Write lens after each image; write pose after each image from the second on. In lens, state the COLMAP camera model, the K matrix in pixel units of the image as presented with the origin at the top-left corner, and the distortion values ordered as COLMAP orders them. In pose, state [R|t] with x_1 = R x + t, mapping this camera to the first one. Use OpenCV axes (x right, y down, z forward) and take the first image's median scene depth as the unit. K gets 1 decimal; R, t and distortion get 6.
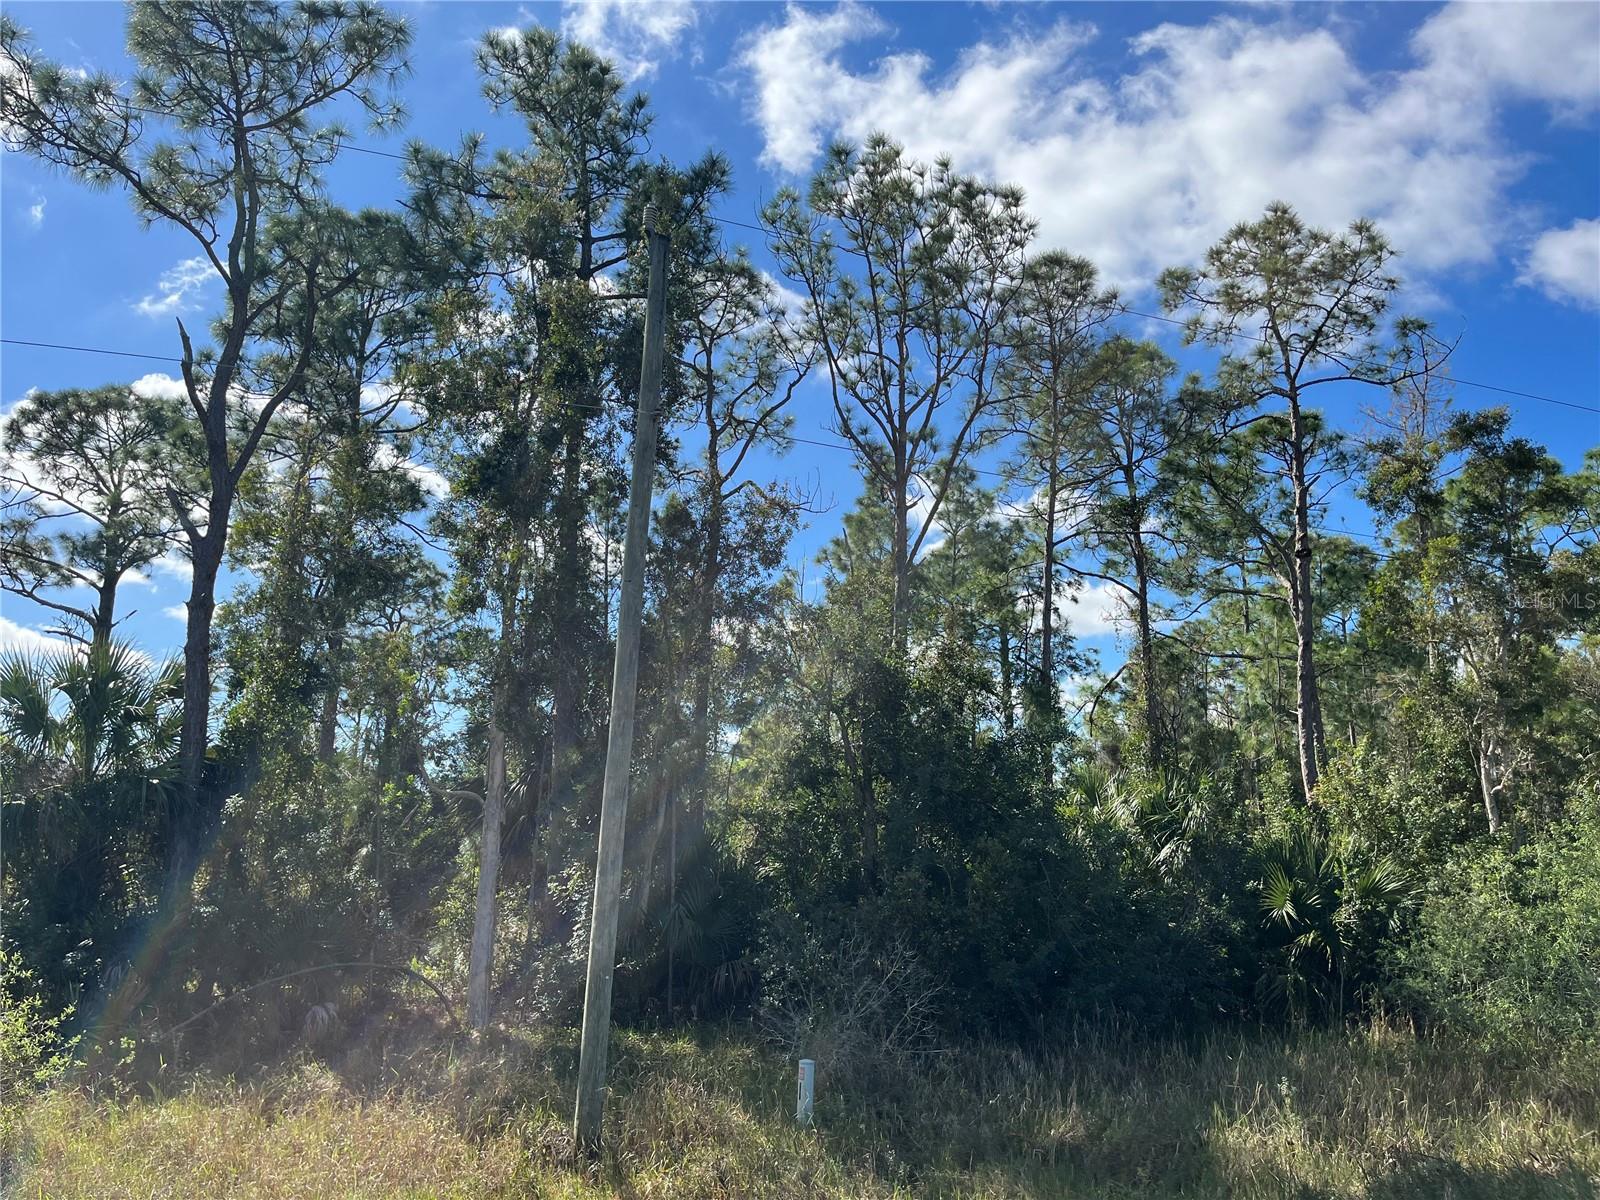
lens RADIAL K [[1204.9, 0, 788.6], [0, 1204.9, 610.6], [0, 0, 1]] dist [0.066939, -0.082065]
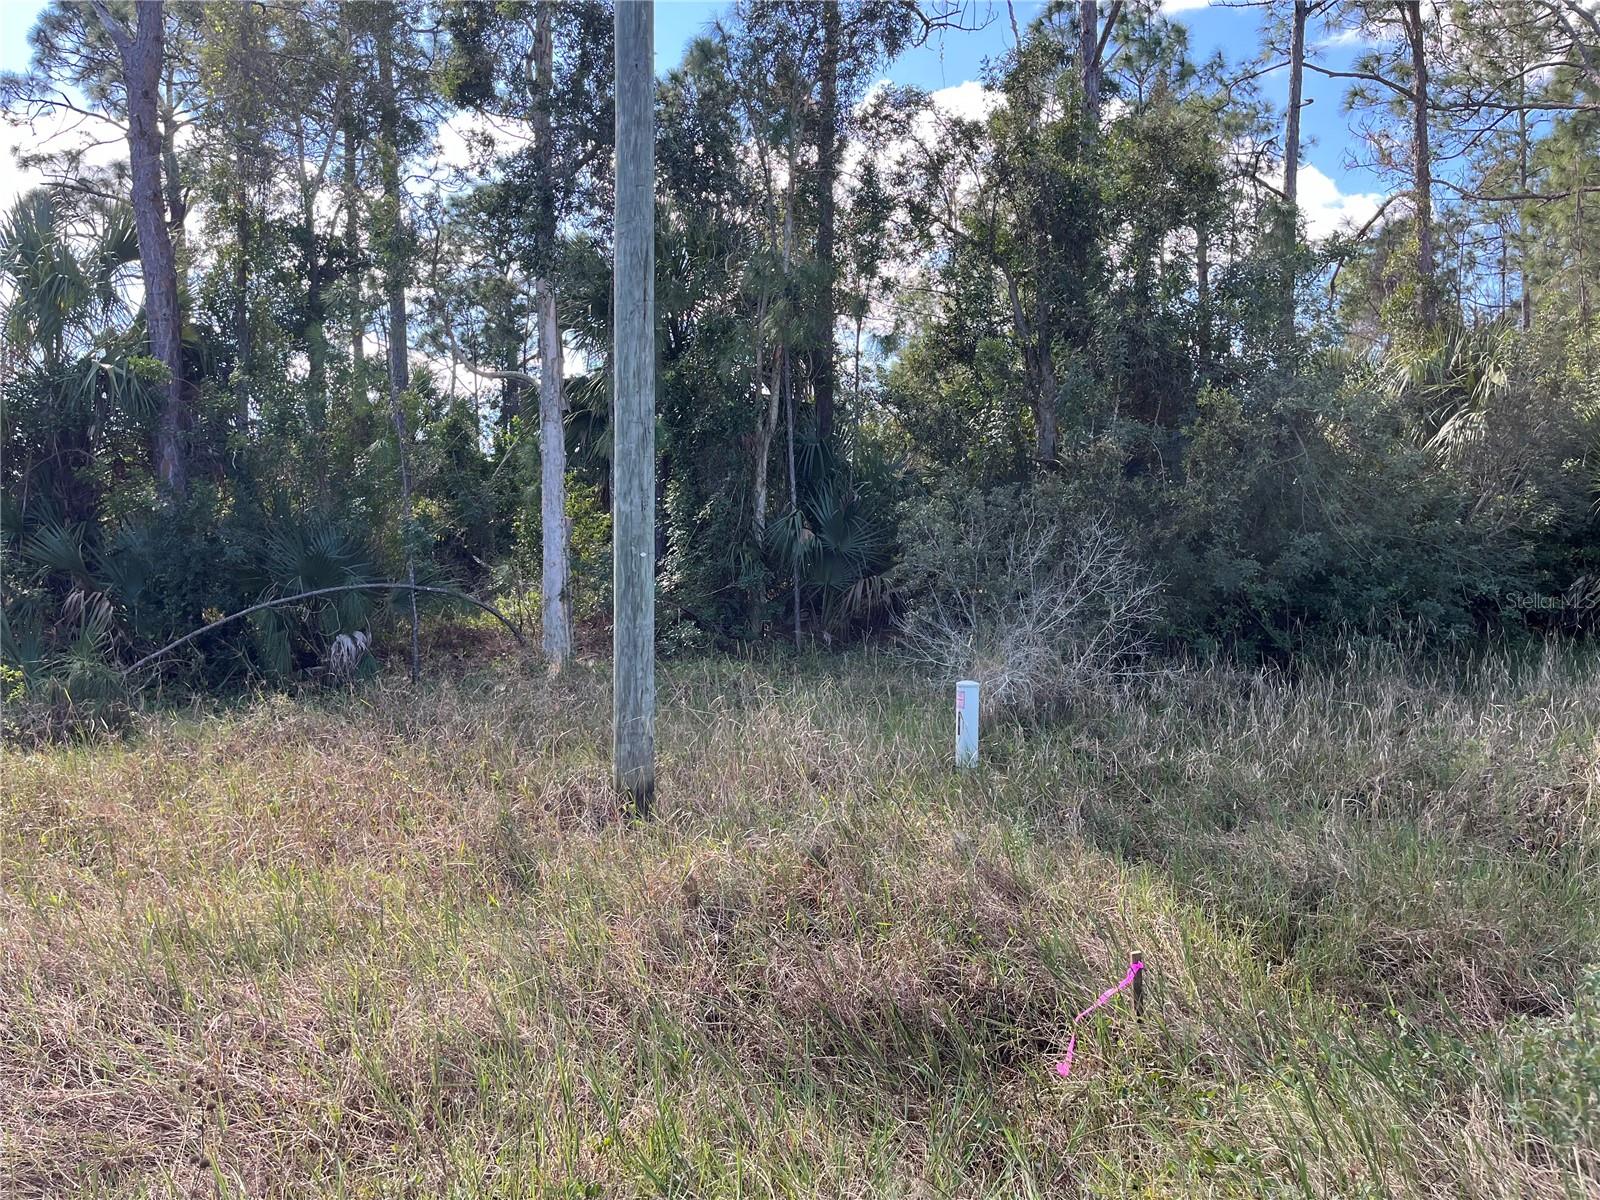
lens RADIAL K [[1204.9, 0, 788.6], [0, 1204.9, 610.6], [0, 0, 1]] dist [0.066939, -0.082065]
pose [[0.990276, -0.029188, -0.136020, 0.005130], [0.064268, 0.963137, 0.261220, 0.080488], [0.123381, -0.267422, 0.955648, 0.189699]]
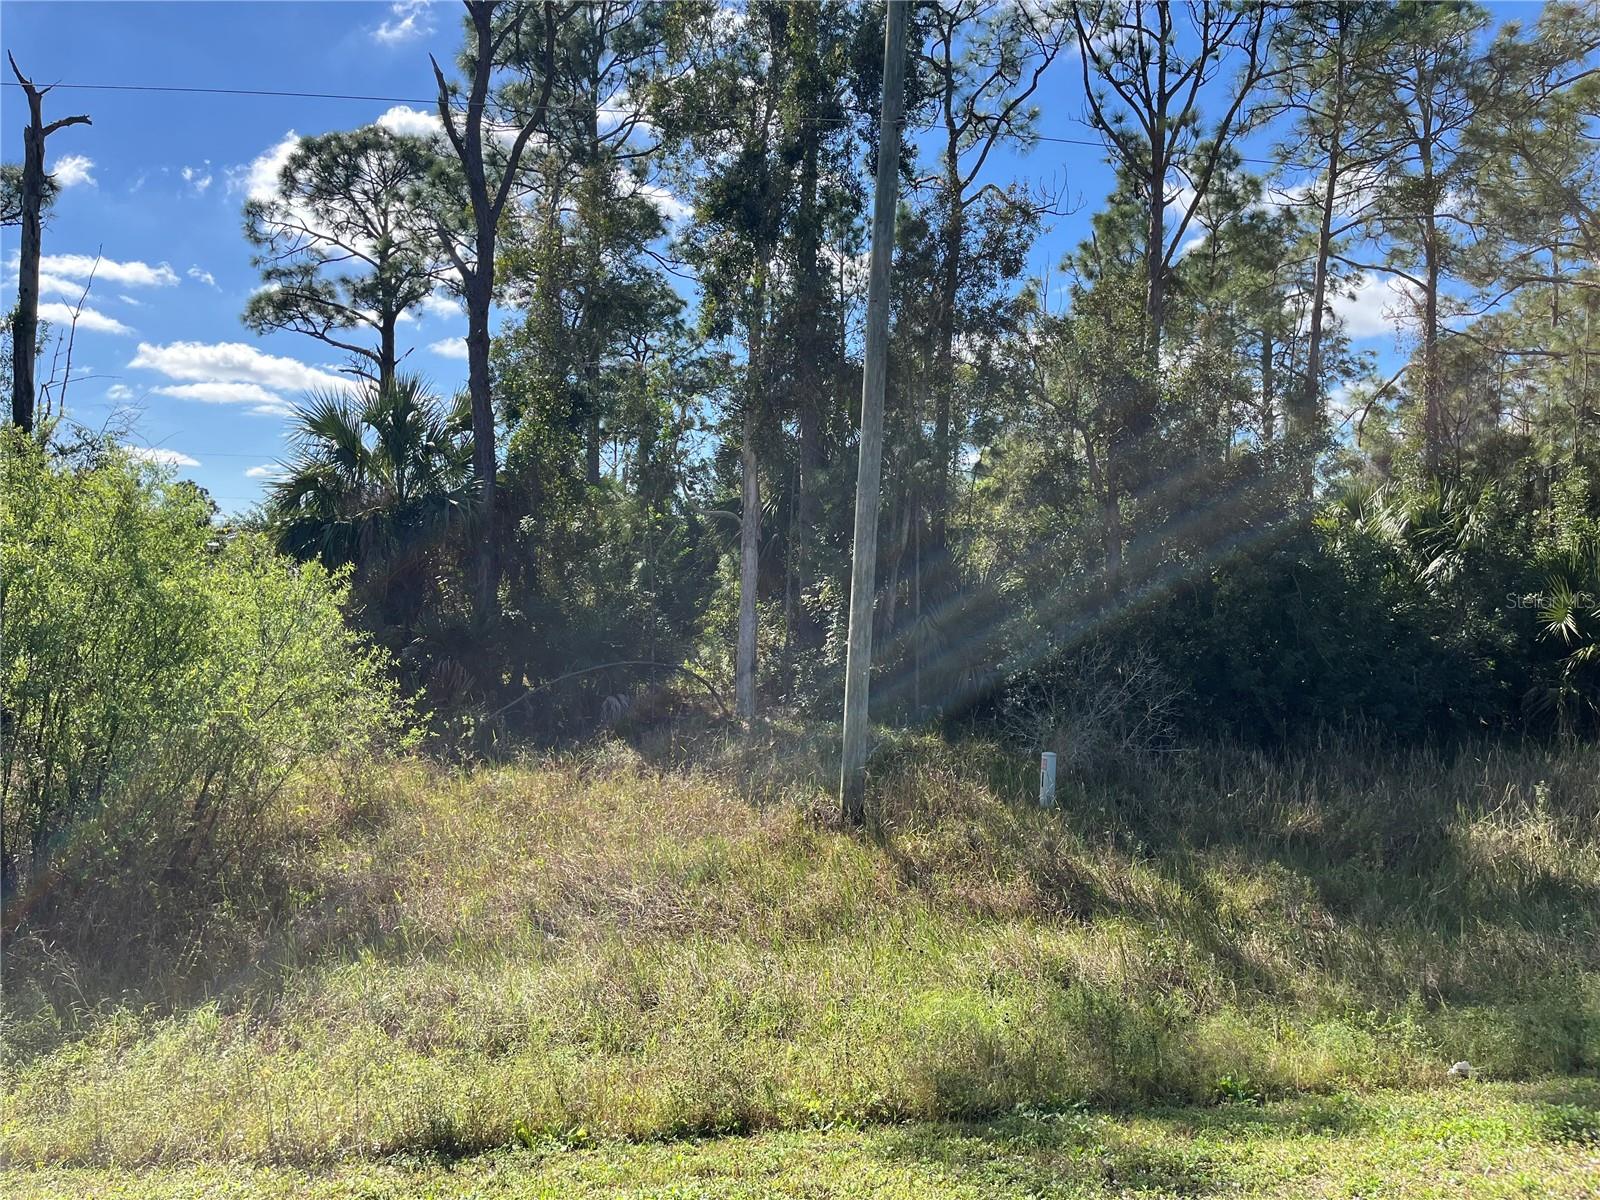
lens RADIAL K [[1204.9, 0, 788.6], [0, 1204.9, 610.6], [0, 0, 1]] dist [0.066939, -0.082065]
pose [[0.981166, 0.004509, -0.193114, -0.002785], [0.039389, 0.974052, 0.222872, -0.000393], [0.189108, -0.226281, 0.955529, -0.022240]]
